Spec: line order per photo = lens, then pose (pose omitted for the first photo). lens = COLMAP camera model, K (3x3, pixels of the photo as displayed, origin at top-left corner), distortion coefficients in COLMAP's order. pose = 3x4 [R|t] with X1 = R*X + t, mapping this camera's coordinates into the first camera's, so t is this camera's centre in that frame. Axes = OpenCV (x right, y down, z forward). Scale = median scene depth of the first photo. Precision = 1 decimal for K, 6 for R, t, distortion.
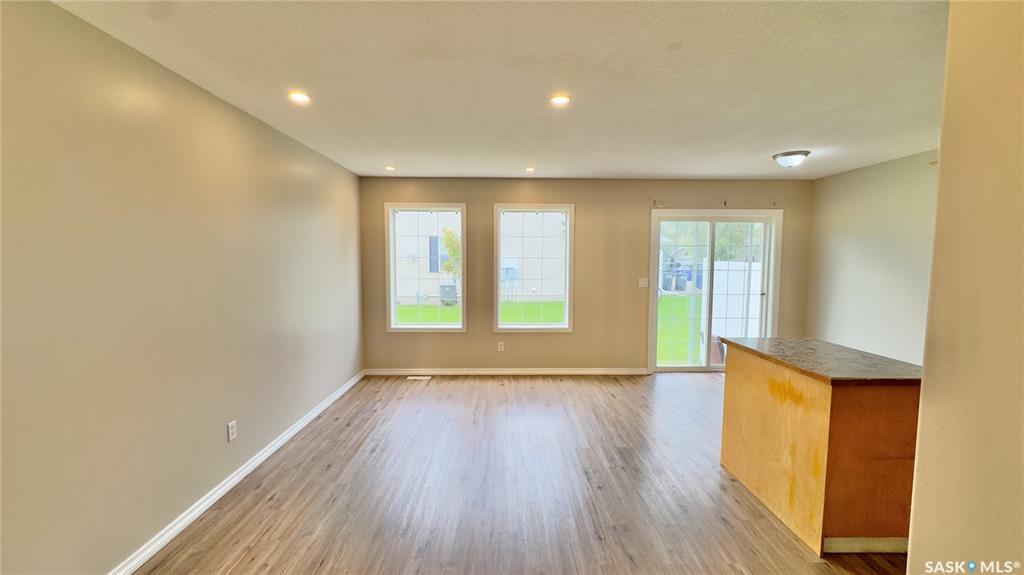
lens RADIAL K [[409.9, 0, 512.9], [0, 409.9, 287.7], [0, 0, 1]] dist [0.009423, 0.000021]
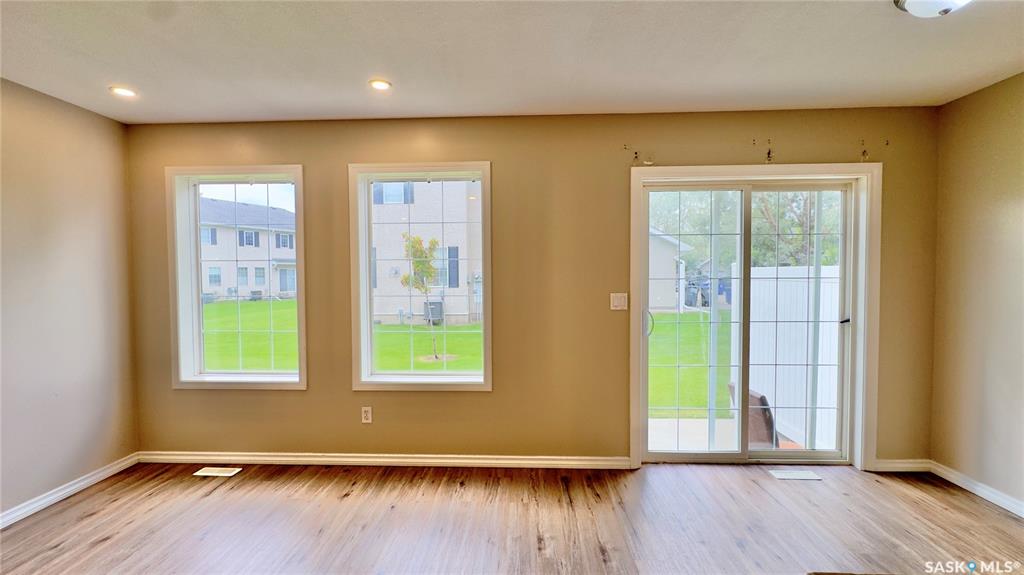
lens RADIAL K [[409.9, 0, 510.7], [0, 409.9, 287.4], [0, 0, 1]] dist [0.009423, 0.000021]
pose [[0.997835, -0.006190, -0.065469, 0.206740], [0.003729, 0.999285, -0.037635, -0.010860], [0.065655, 0.037309, 0.997145, 0.434122]]
